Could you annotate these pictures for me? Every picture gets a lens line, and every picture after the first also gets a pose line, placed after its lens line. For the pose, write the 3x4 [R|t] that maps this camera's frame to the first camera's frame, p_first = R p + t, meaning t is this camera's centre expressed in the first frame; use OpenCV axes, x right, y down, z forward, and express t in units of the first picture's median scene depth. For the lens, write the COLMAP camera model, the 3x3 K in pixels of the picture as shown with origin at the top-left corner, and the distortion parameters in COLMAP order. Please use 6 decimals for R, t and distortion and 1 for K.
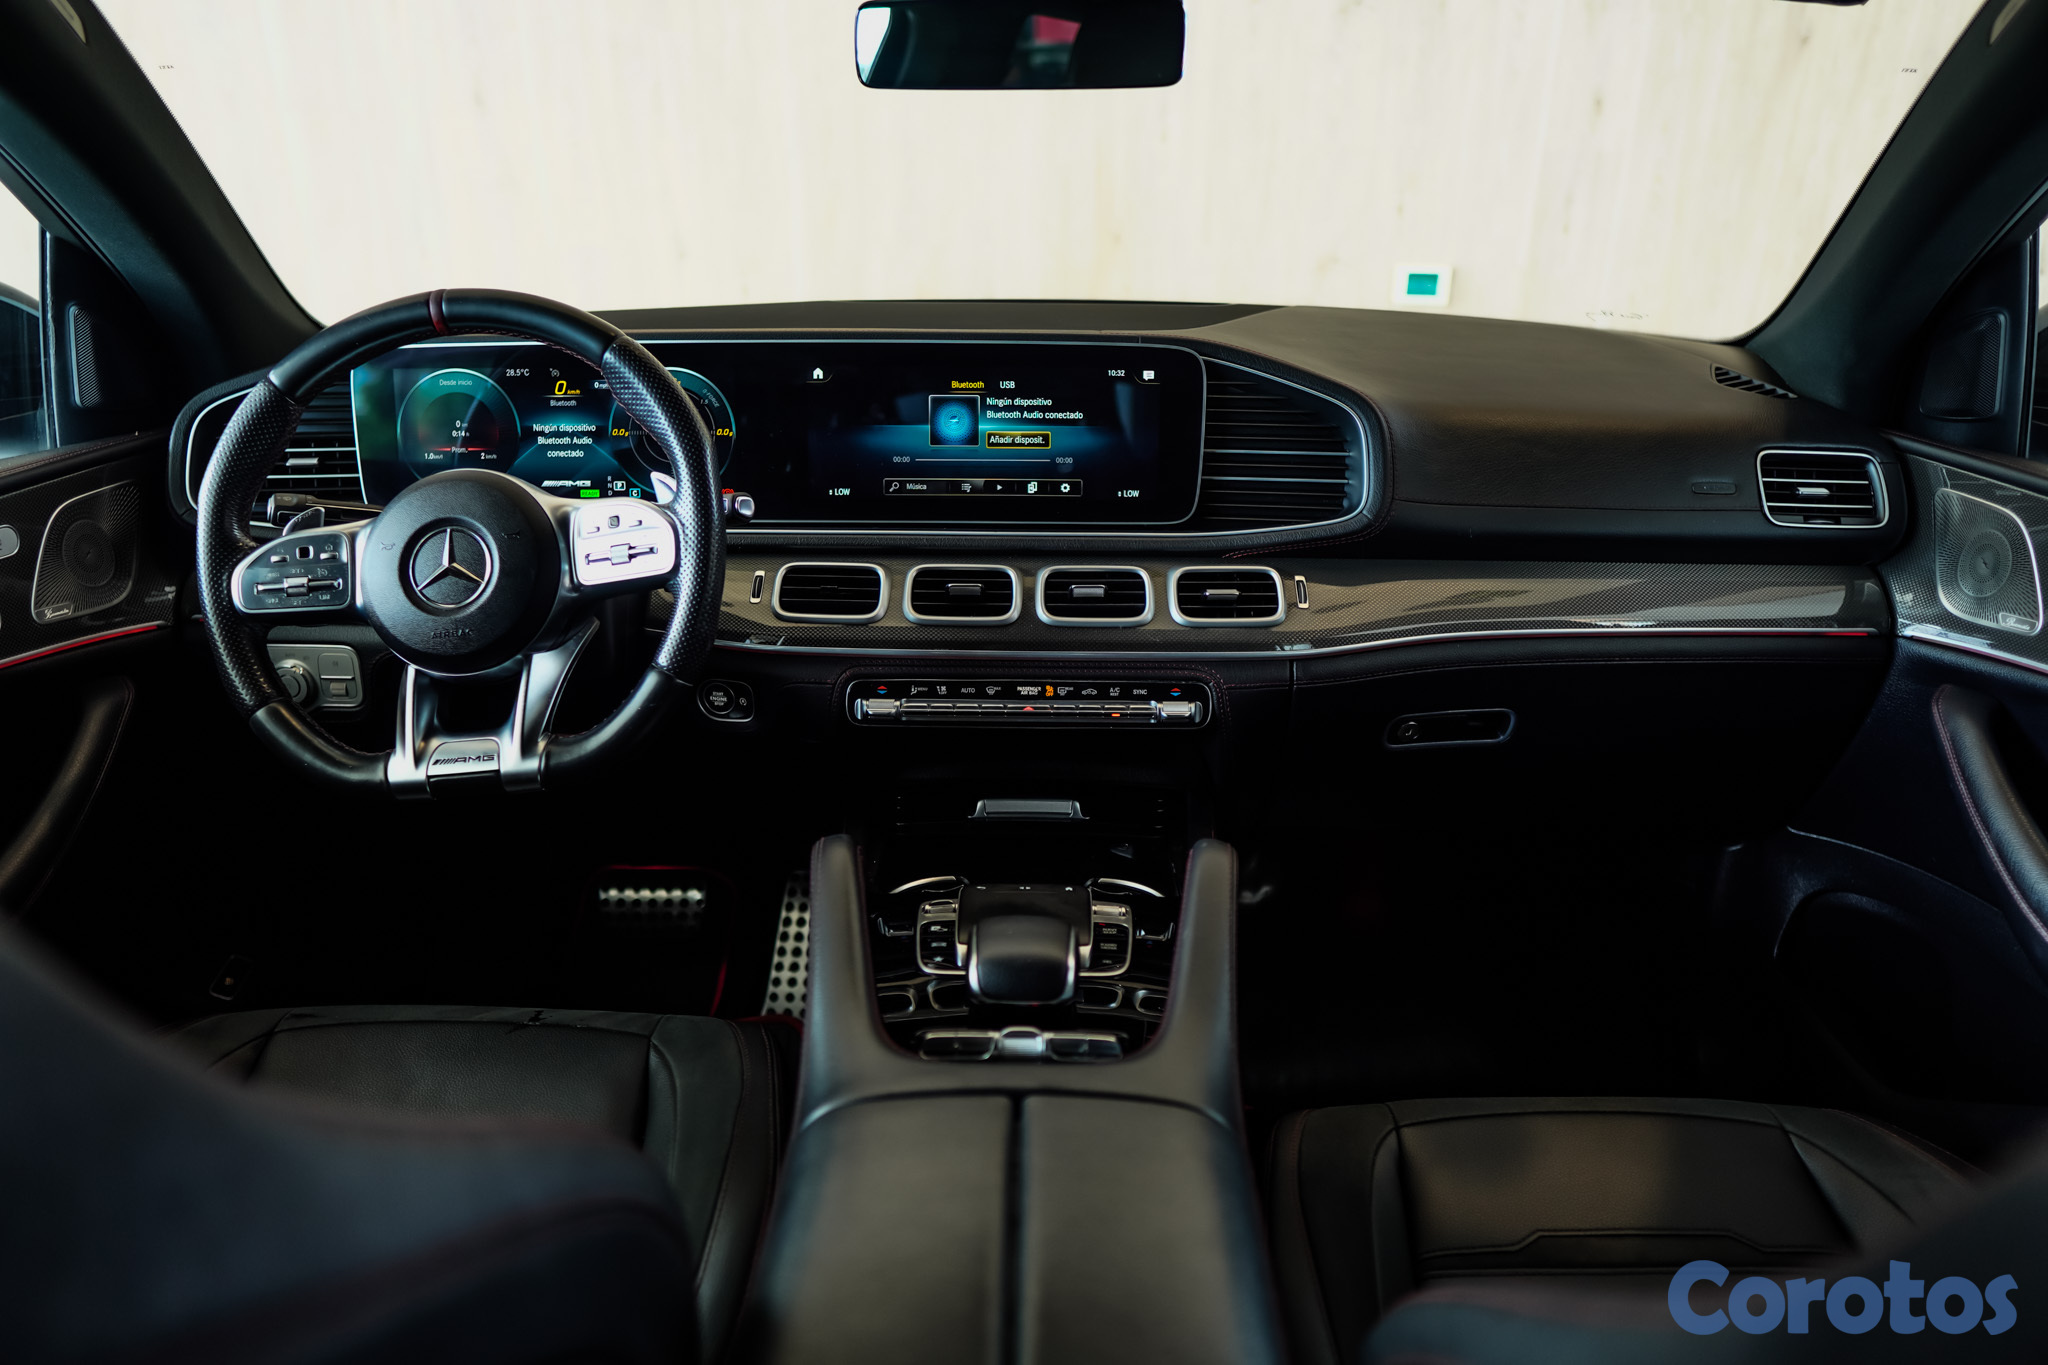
lens RADIAL K [[1404.5, 0, 1024.0], [0, 1404.5, 682.5], [0, 0, 1]] dist [-0.130824, 0.078839]
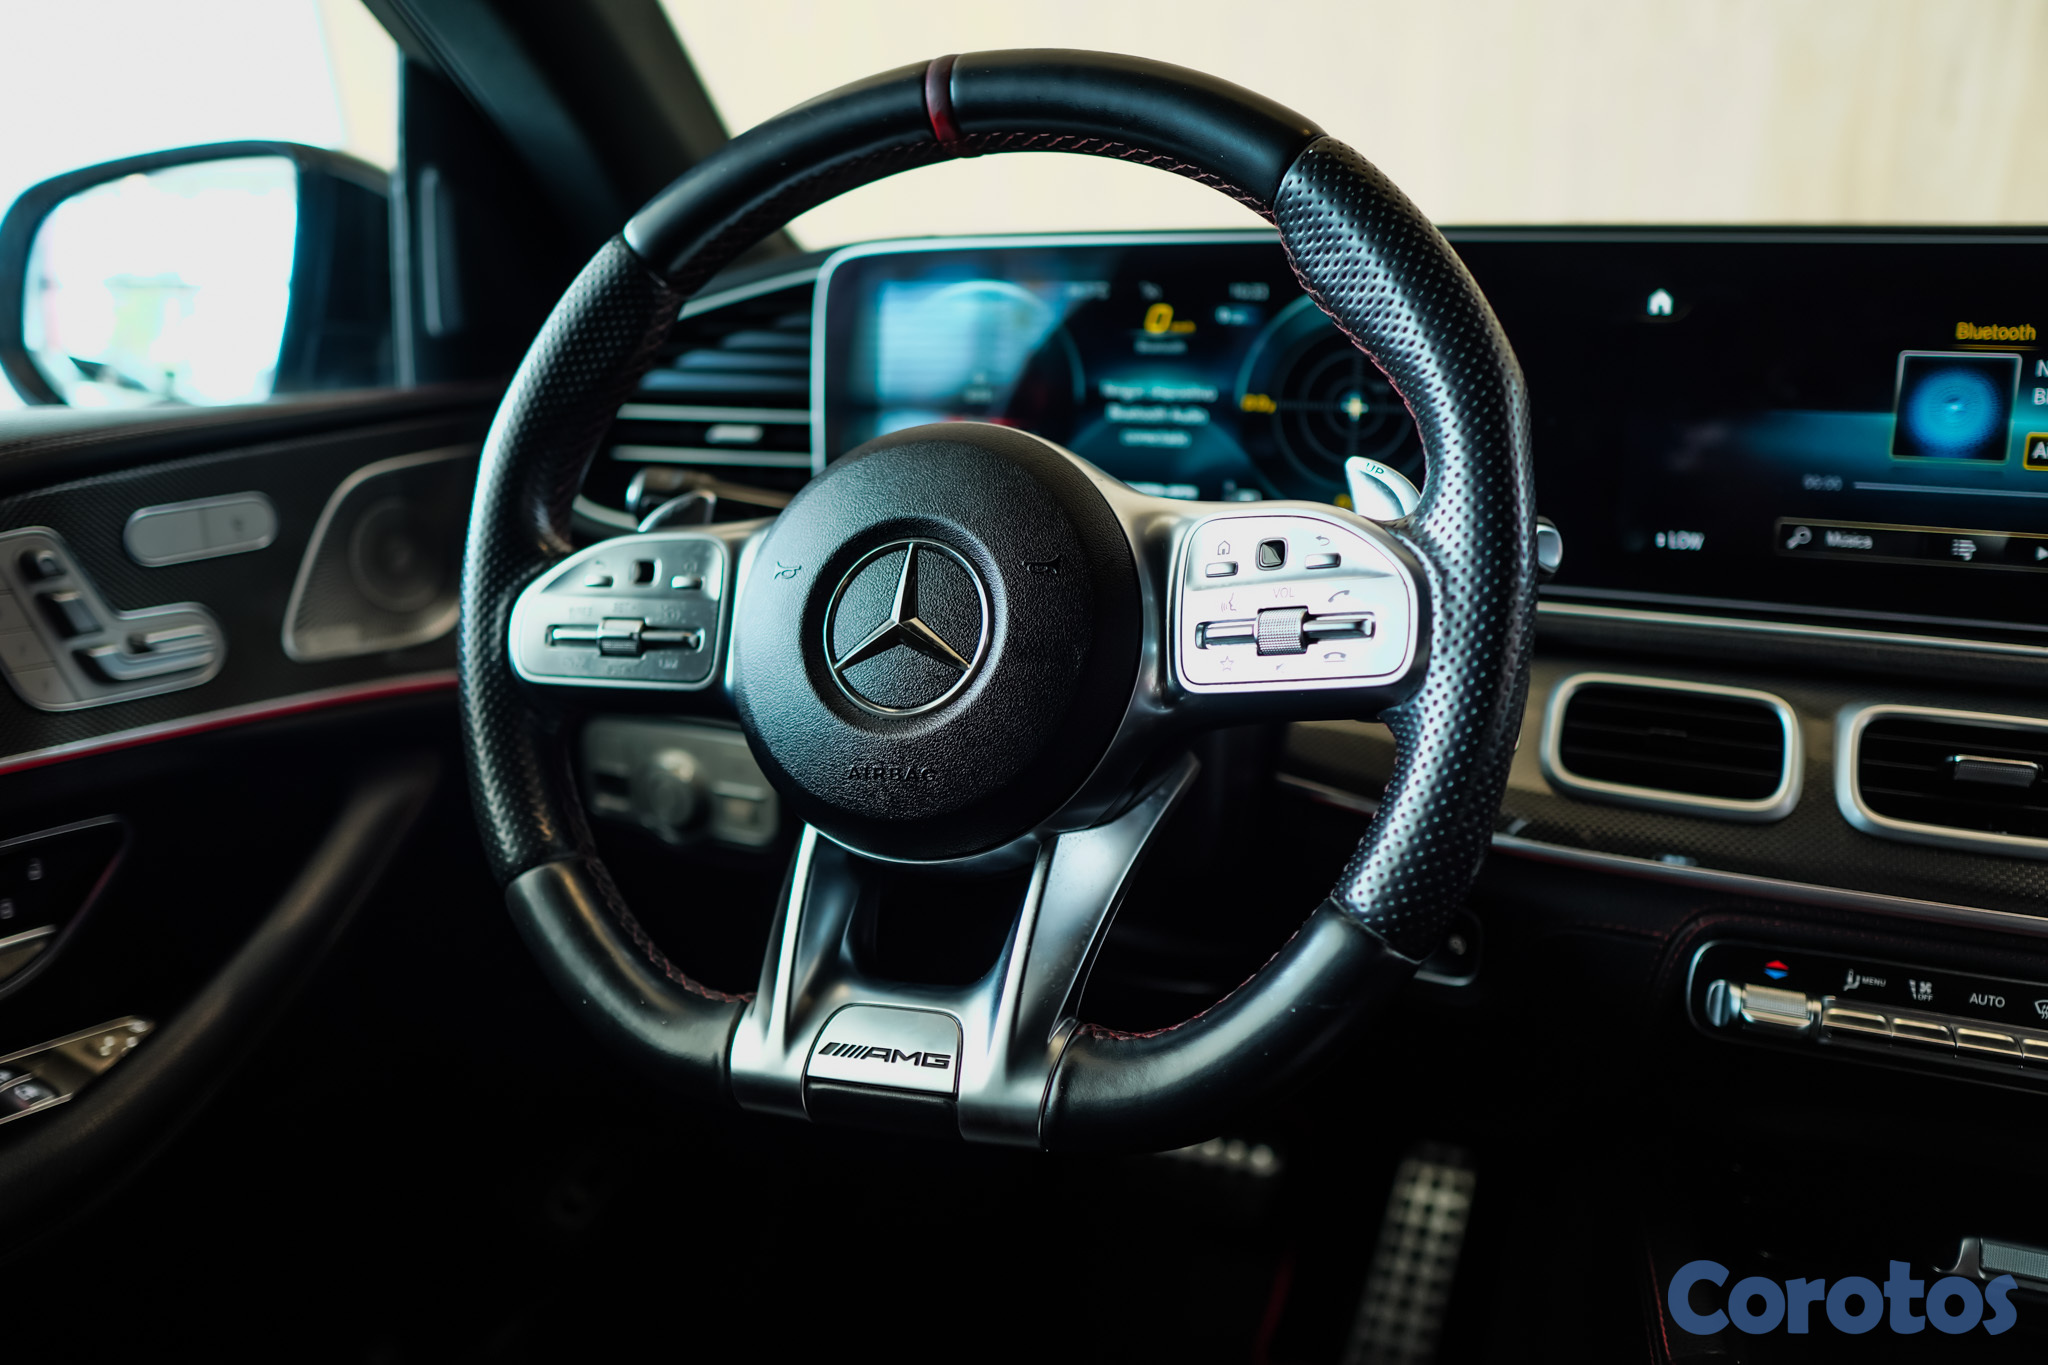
lens RADIAL K [[1404.5, 0, 1024.0], [0, 1404.5, 682.5], [0, 0, 1]] dist [-0.130824, 0.078839]
pose [[0.926676, 0.092628, -0.364270, -0.203895], [-0.112127, 0.993156, -0.032699, -0.052993], [0.358748, 0.071146, 0.930719, 0.566362]]
